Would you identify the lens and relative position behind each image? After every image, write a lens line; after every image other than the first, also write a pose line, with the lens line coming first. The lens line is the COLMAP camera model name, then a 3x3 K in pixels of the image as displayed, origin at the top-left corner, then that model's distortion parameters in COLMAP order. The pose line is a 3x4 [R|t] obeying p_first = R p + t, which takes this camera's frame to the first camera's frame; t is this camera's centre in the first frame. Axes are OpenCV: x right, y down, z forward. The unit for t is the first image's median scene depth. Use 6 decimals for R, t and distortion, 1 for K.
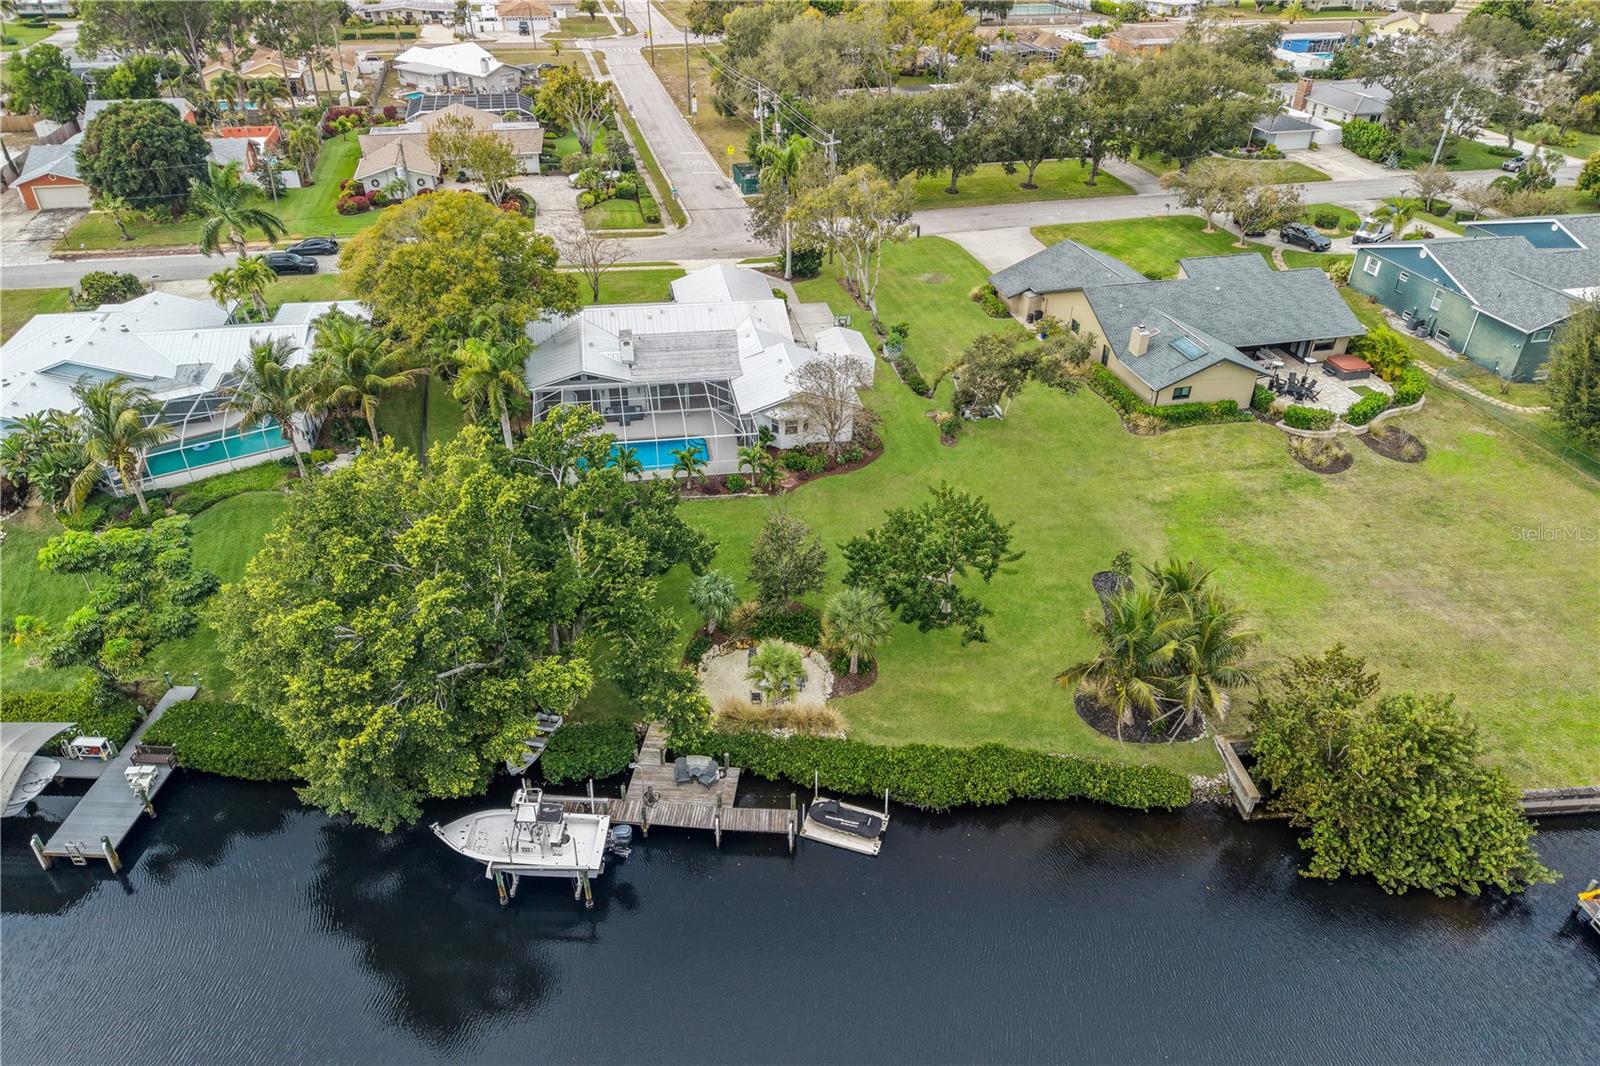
lens RADIAL K [[1064.3, 0, 800.0], [0, 1064.3, 533.0], [0, 0, 1]] dist [0.052633, -0.055186]
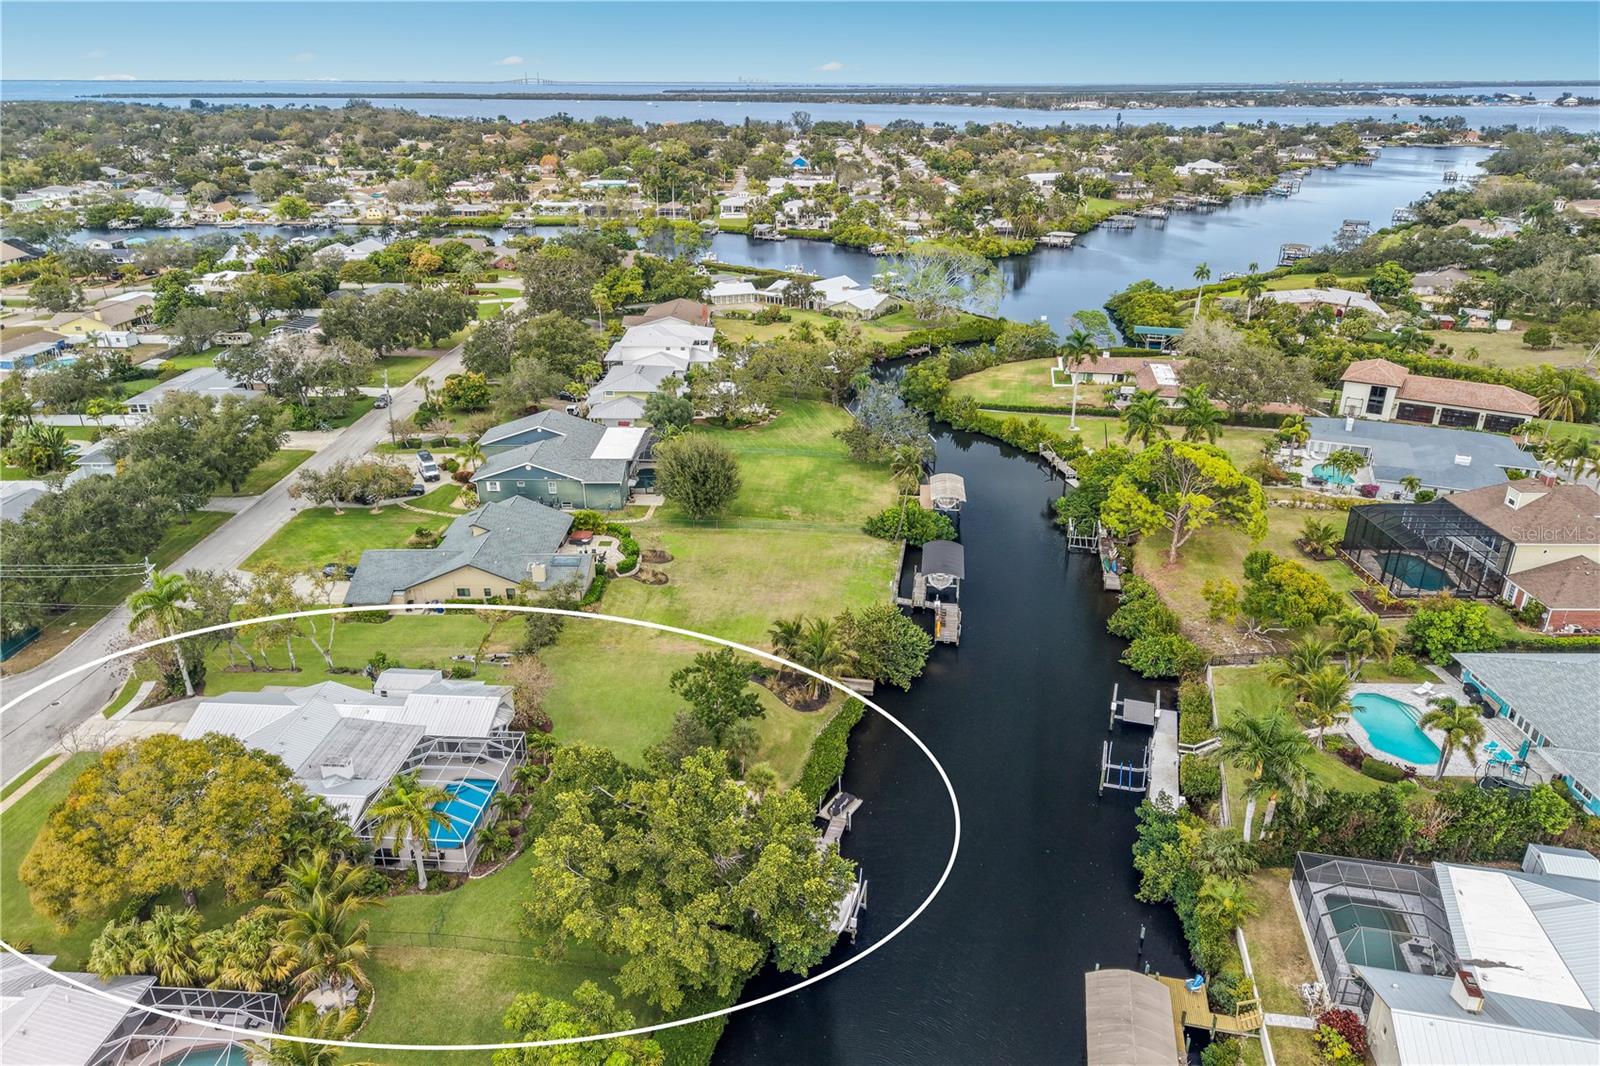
lens RADIAL K [[1064.3, 0, 800.0], [0, 1064.3, 533.0], [0, 0, 1]] dist [0.052633, -0.055186]
pose [[0.248371, -0.391558, 0.885999, -0.935081], [0.532038, 0.819487, 0.213018, -0.359971], [-0.809474, 0.418478, 0.411860, 0.063506]]
